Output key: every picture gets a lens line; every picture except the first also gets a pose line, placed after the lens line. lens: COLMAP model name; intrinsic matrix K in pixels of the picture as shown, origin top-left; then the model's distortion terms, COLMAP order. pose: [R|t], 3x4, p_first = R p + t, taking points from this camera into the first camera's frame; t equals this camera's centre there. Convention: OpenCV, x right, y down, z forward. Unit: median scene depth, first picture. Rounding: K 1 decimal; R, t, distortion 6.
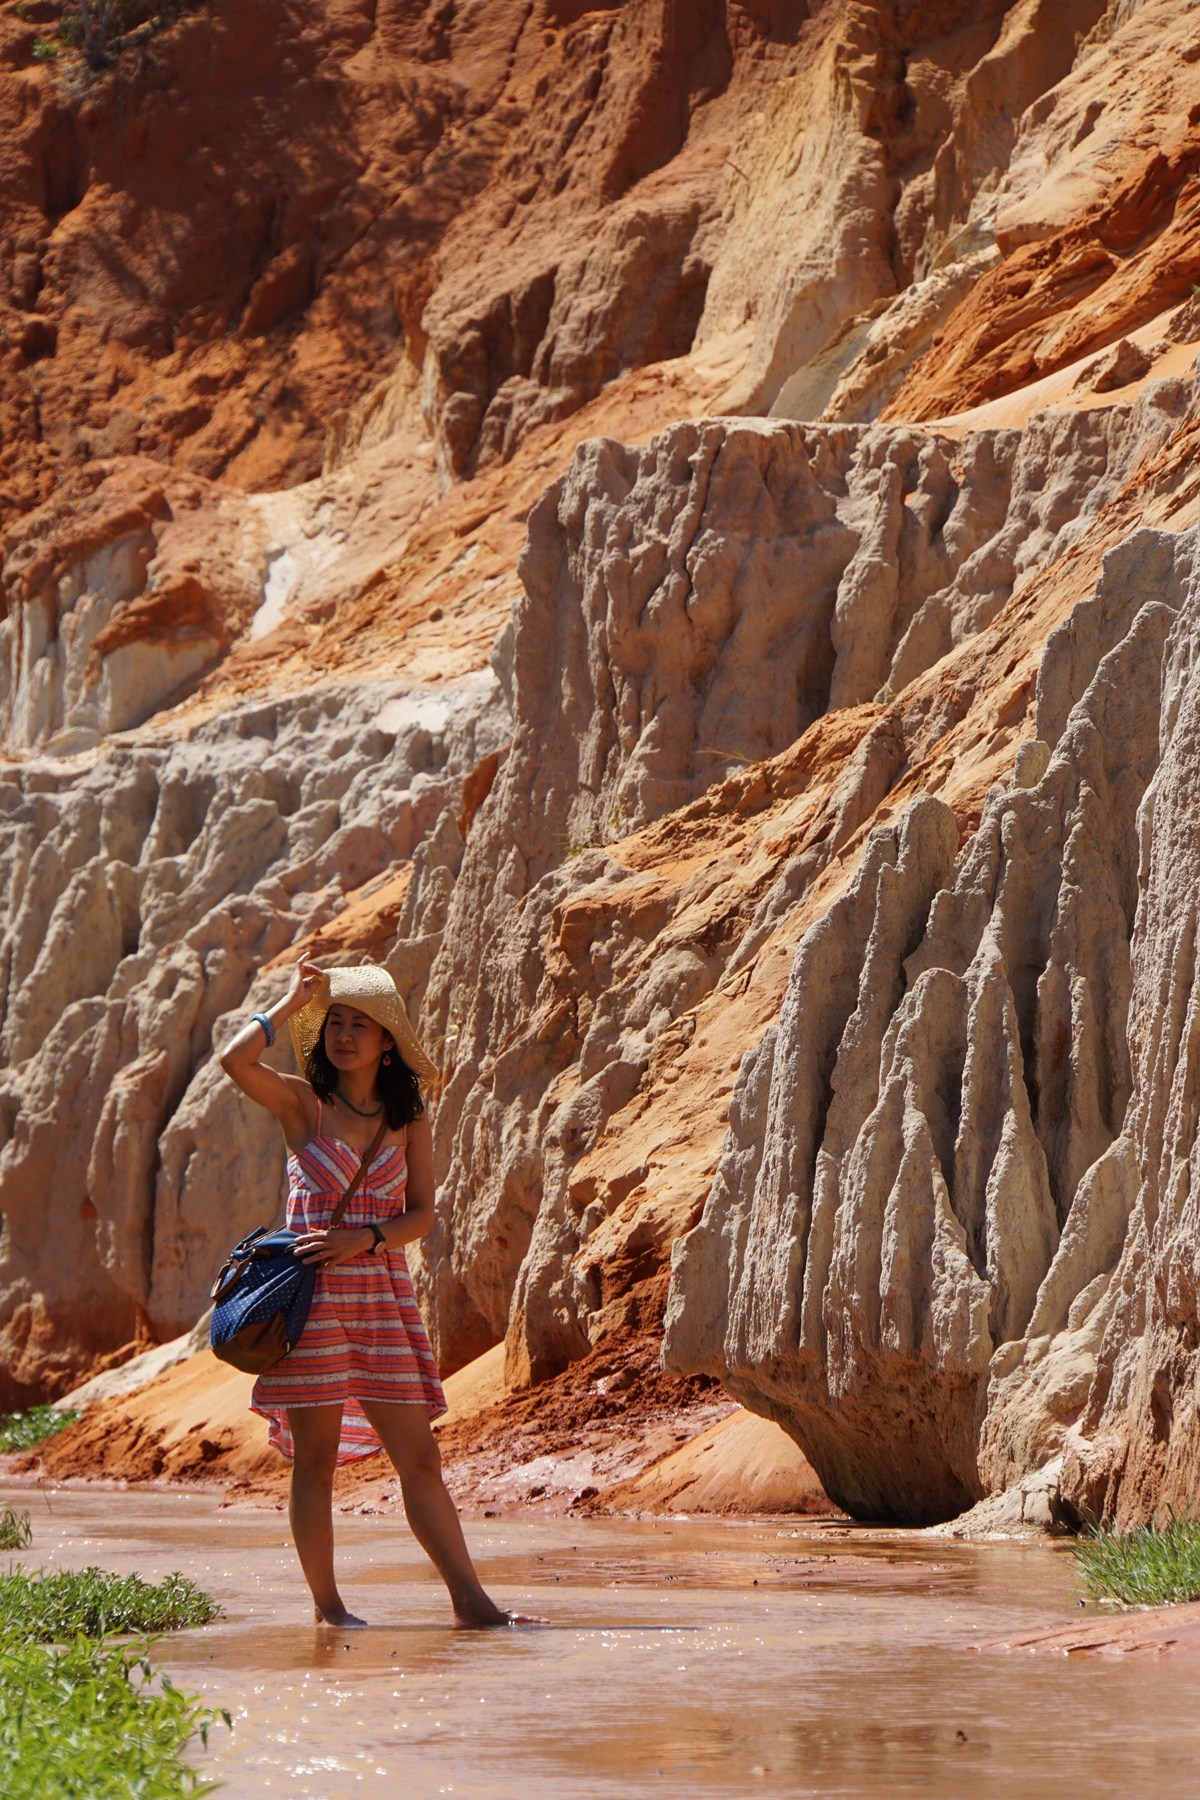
lens RADIAL K [[12084.9, 0, 600.2], [0, 12084.9, 899.9], [0, 0, 1]] dist [-0.259805, 0.000000]
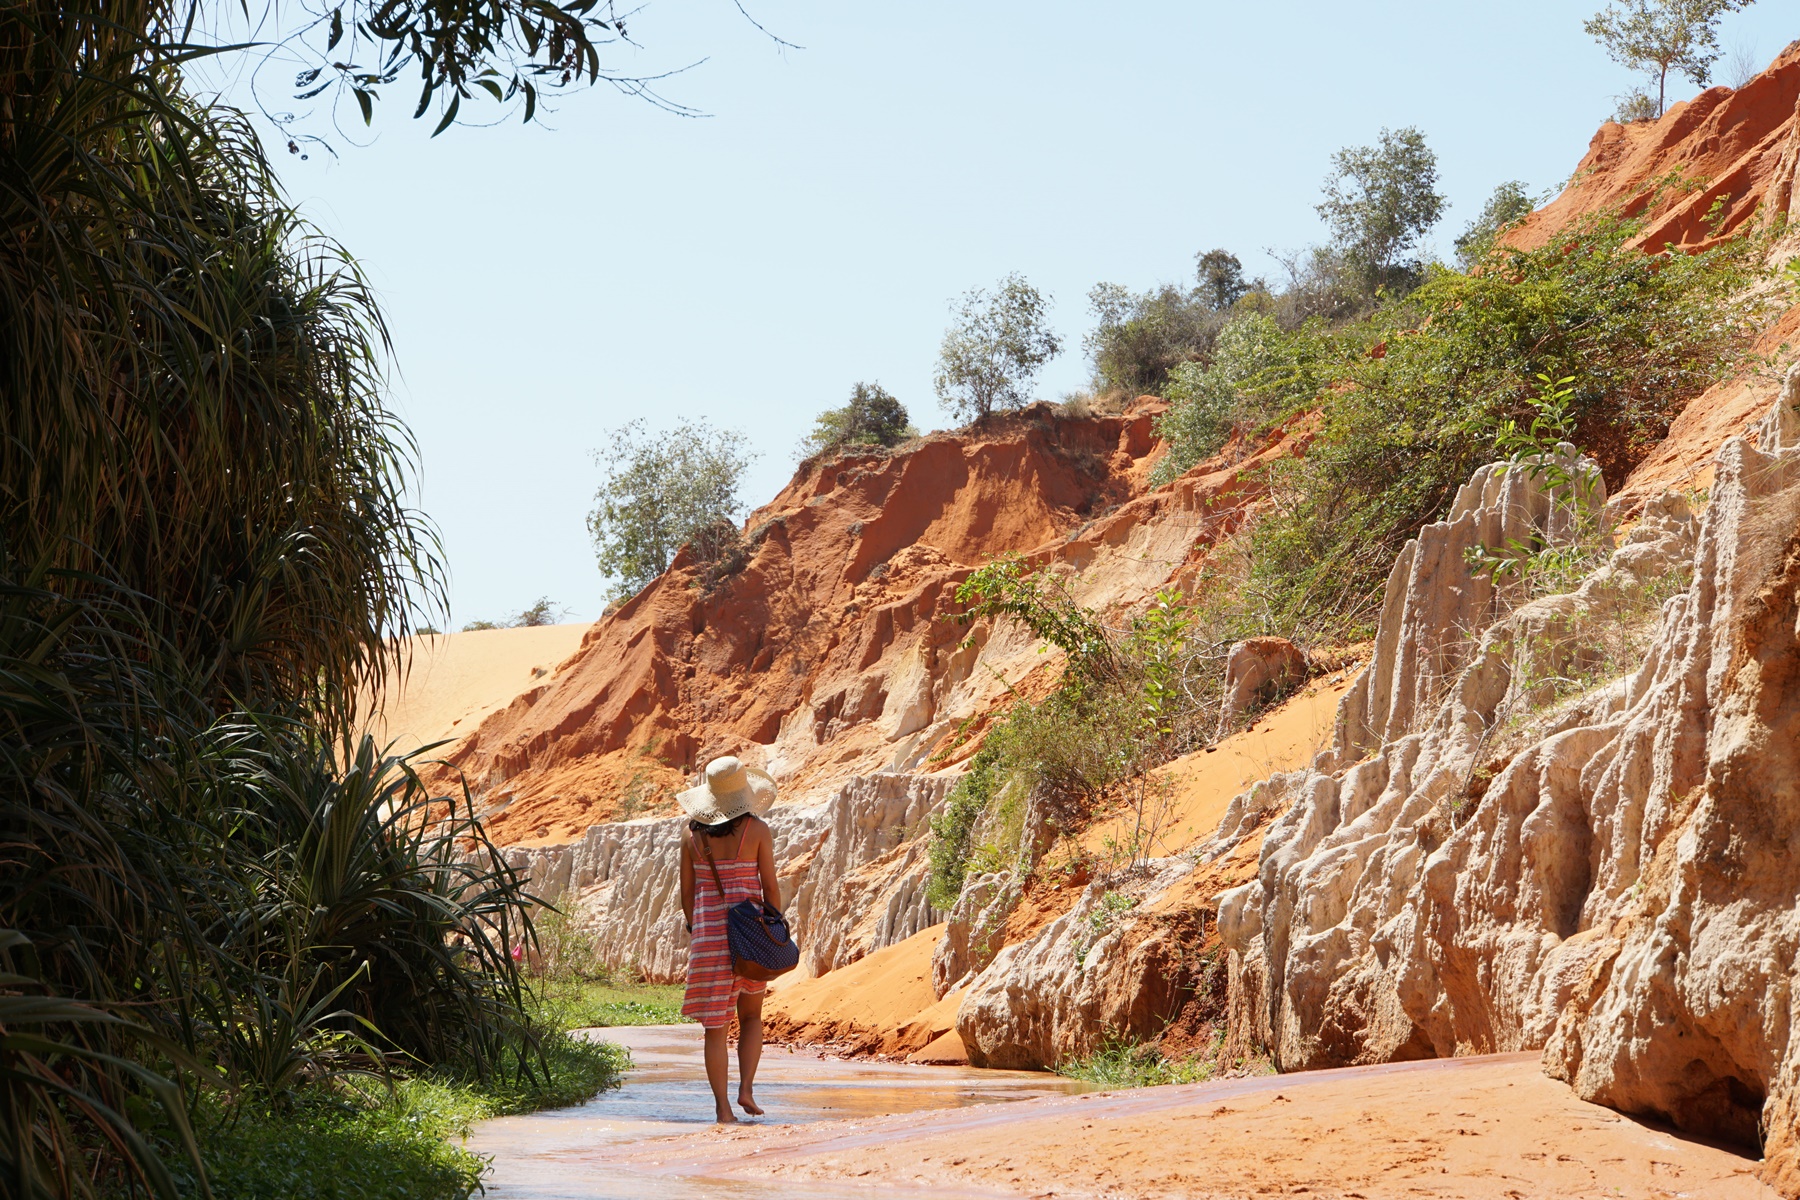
lens RADIAL K [[5145.3, 0, 899.6], [0, 5145.3, 600.4], [0, 0, 1]] dist [-0.146242, 0.000000]
pose [[0.999498, 0.030550, 0.008338, -0.001346], [-0.030216, 0.998836, -0.037602, -0.022898], [-0.009477, 0.037331, 0.999258, -0.693191]]
